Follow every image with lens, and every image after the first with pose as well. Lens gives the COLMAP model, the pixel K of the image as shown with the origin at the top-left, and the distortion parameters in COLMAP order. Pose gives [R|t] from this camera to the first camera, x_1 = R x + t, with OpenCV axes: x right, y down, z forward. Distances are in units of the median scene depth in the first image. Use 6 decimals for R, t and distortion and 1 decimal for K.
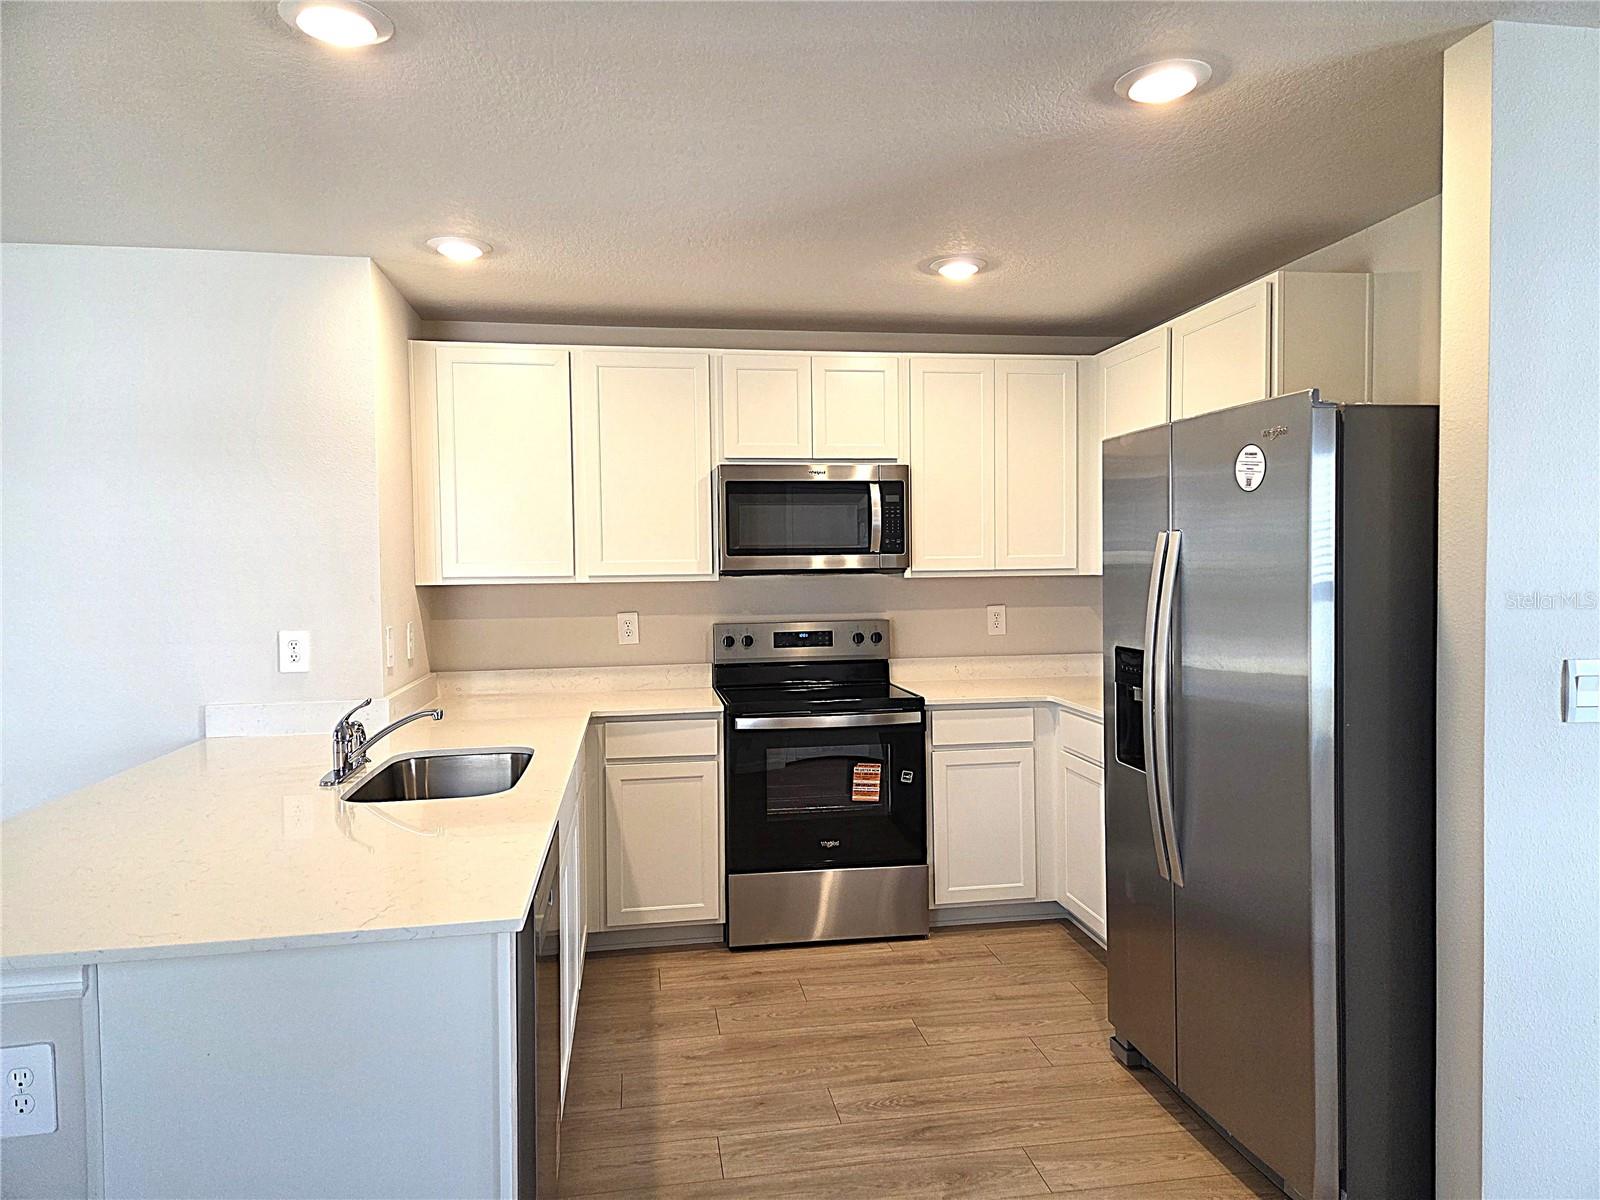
lens RADIAL K [[1077.6, 0, 800.2], [0, 1077.6, 598.9], [0, 0, 1]] dist [0.030594, -0.017281]
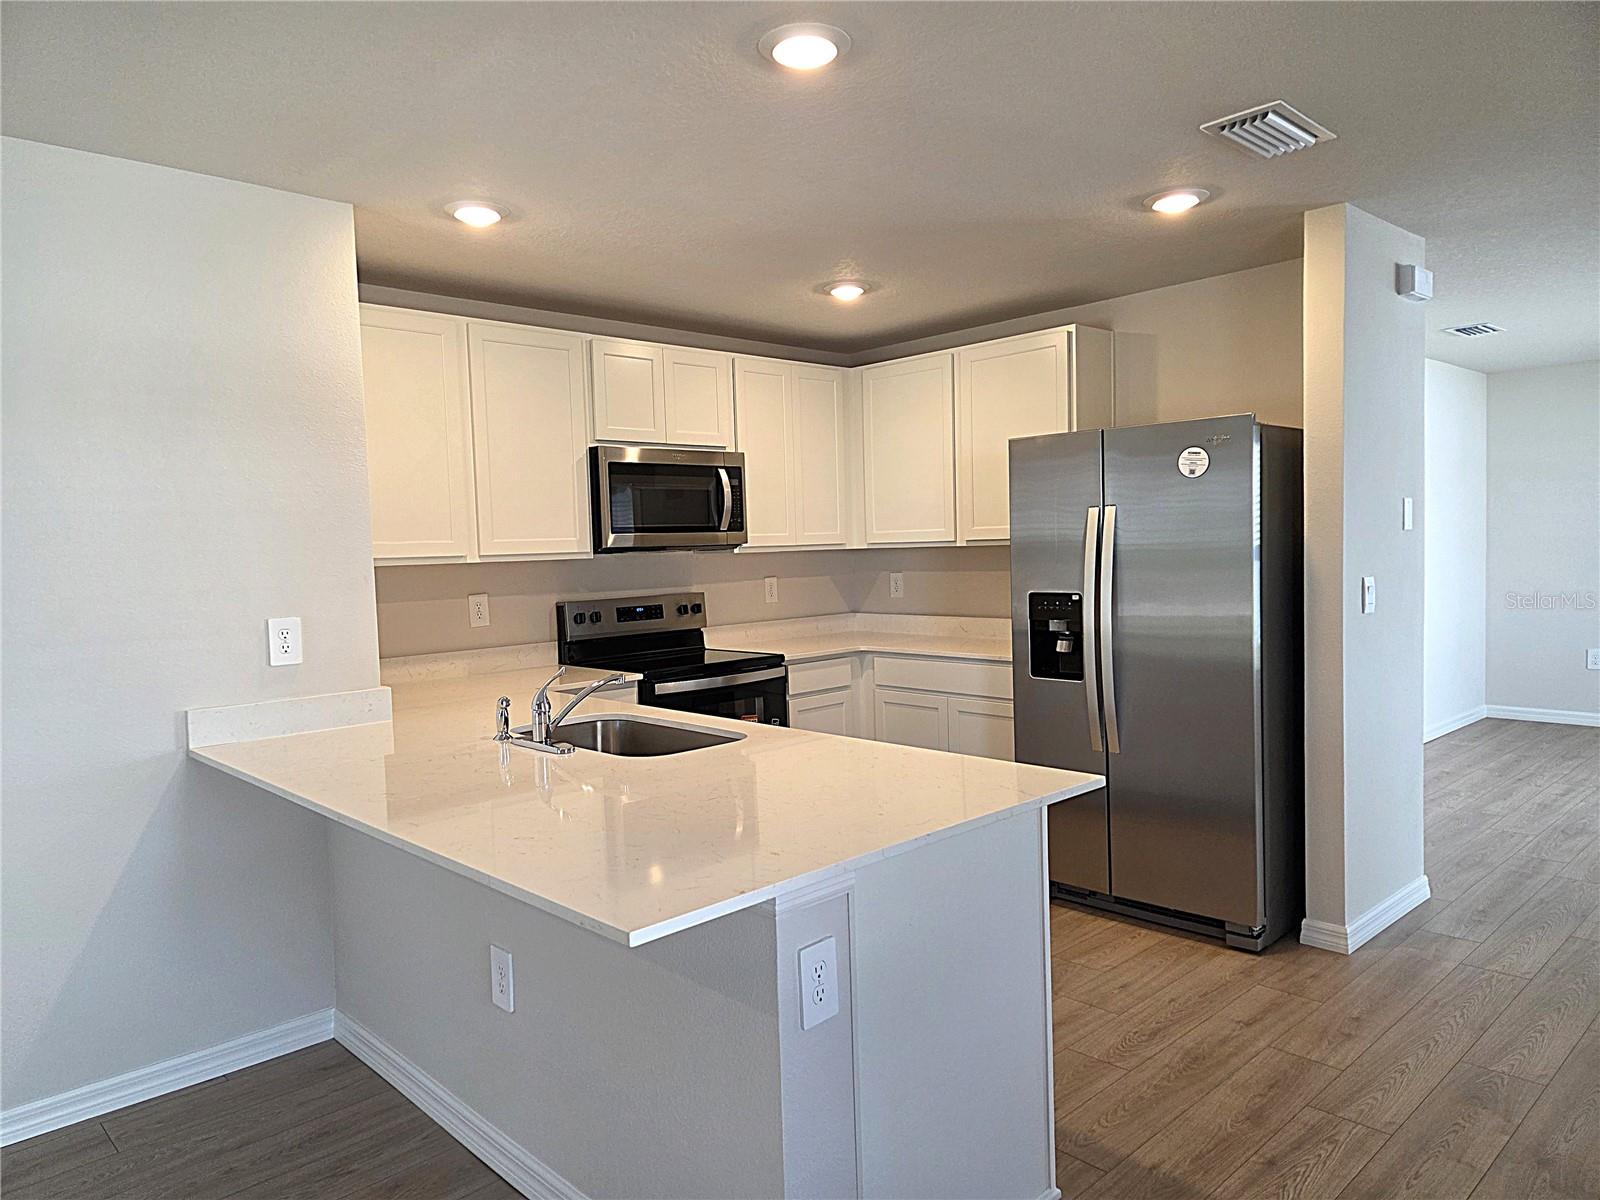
lens RADIAL K [[1077.6, 0, 801.1], [0, 1077.6, 602.2], [0, 0, 1]] dist [0.030594, -0.017281]
pose [[0.826668, -0.043715, 0.560989, -0.500619], [0.039717, 0.999024, 0.019322, 0.013423], [-0.561287, 0.006308, 0.827598, 0.030801]]
